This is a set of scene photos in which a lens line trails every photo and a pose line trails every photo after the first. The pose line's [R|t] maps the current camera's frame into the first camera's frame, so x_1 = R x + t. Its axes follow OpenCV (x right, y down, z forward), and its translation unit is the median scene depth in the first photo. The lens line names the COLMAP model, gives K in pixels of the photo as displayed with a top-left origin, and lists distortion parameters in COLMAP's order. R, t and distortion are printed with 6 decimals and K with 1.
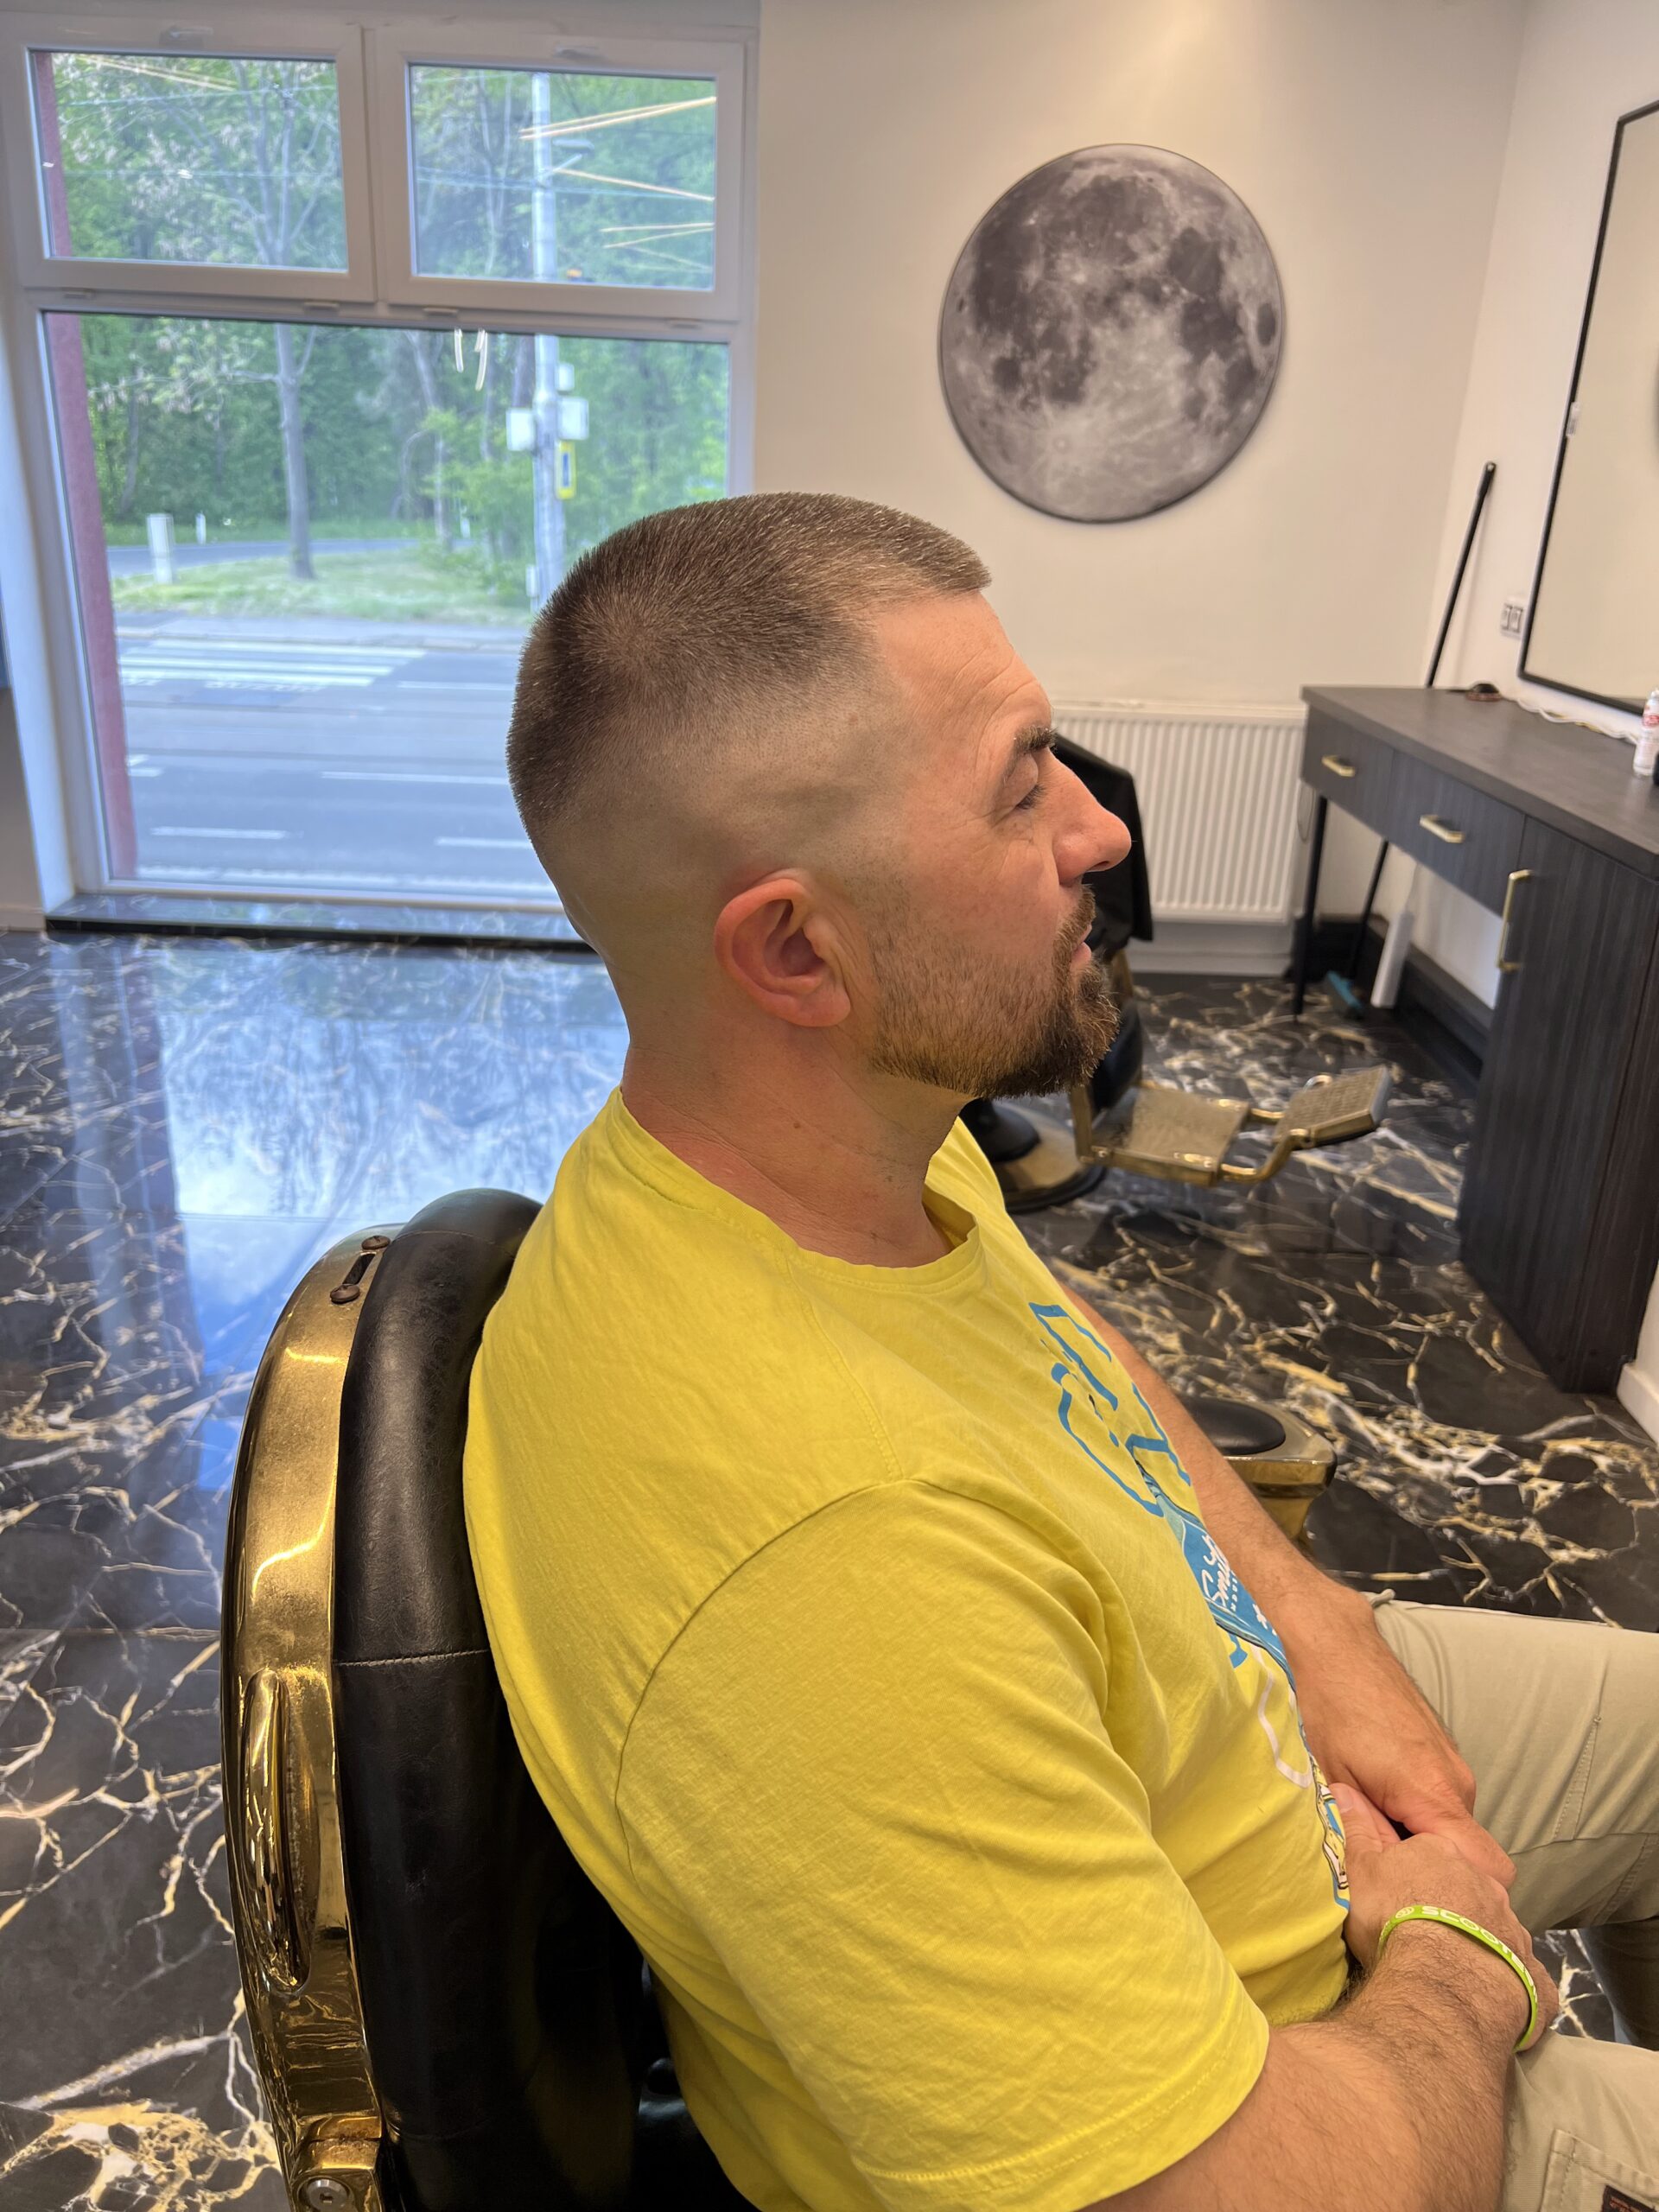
lens RADIAL K [[1721.1, 0, 829.5], [0, 1721.1, 1106.0], [0, 0, 1]] dist [-0.042934, 0.120982]
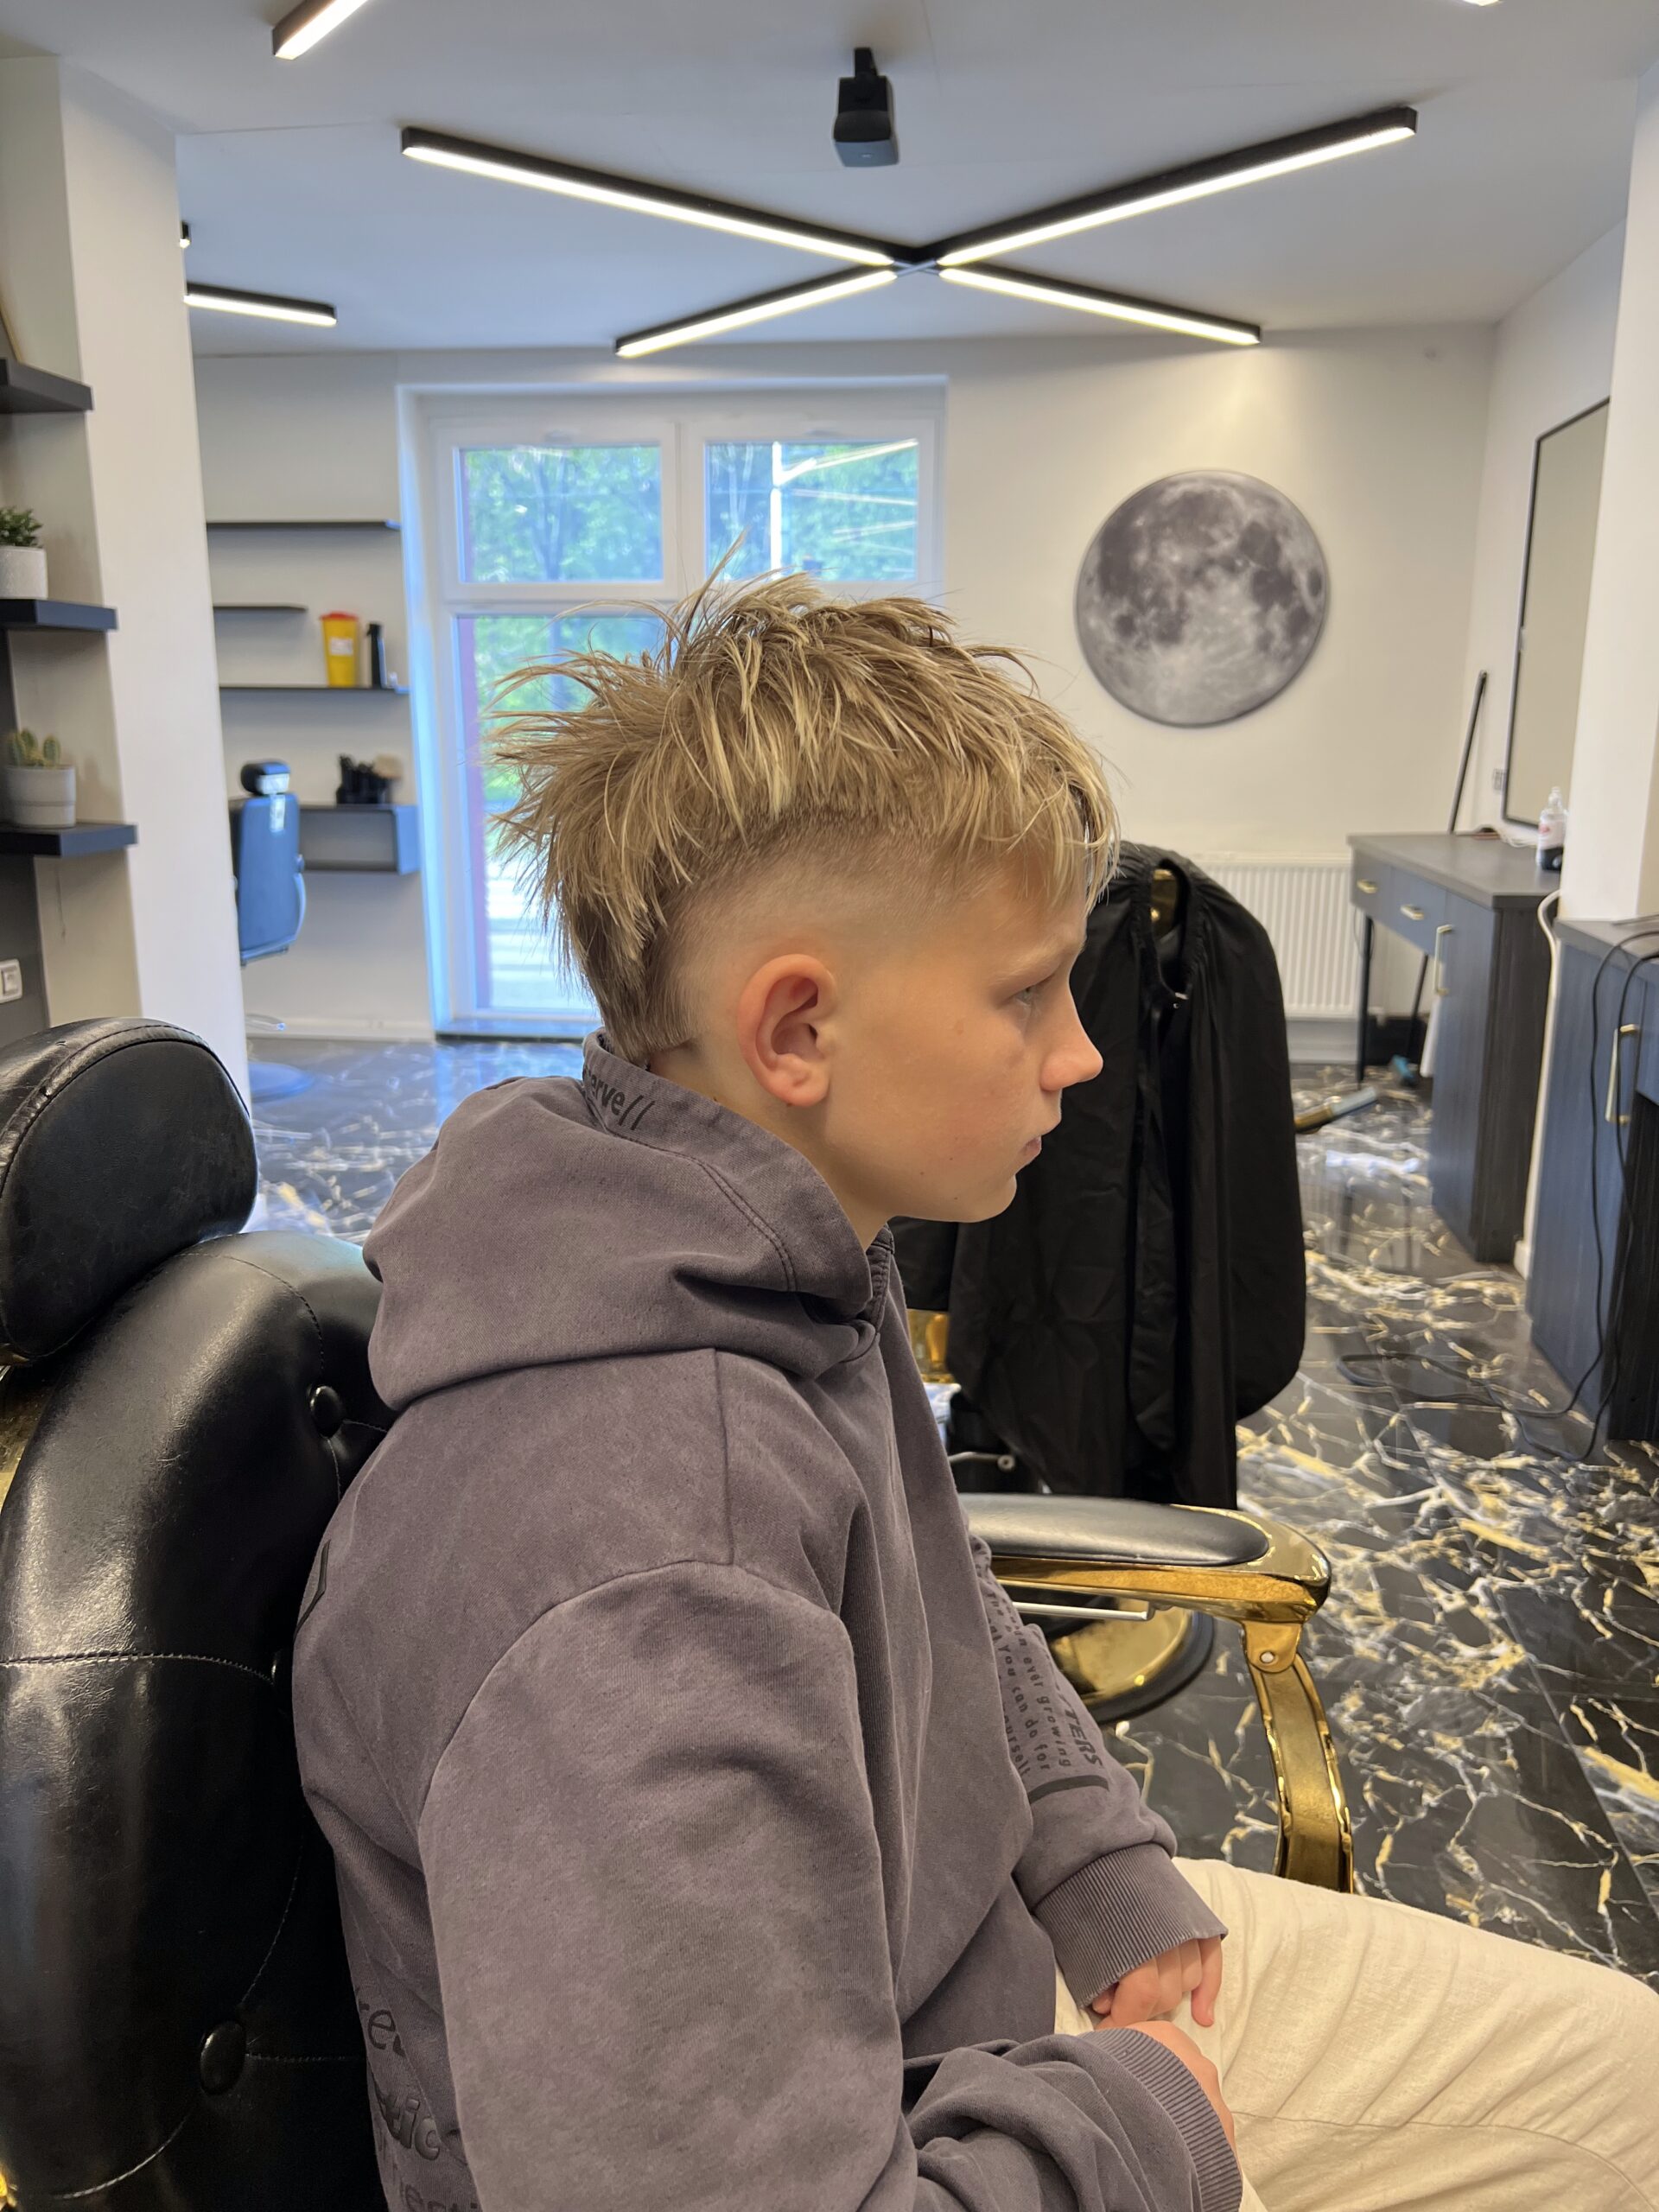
lens RADIAL K [[1706.5, 0, 827.0], [0, 1706.5, 1091.6], [0, 0, 1]] dist [0.012457, 0.006457]
pose [[0.991458, -0.011927, -0.129883, 0.039503], [-0.006601, 0.989946, -0.141289, 0.145574], [0.130263, 0.140939, 0.981411, -0.341505]]
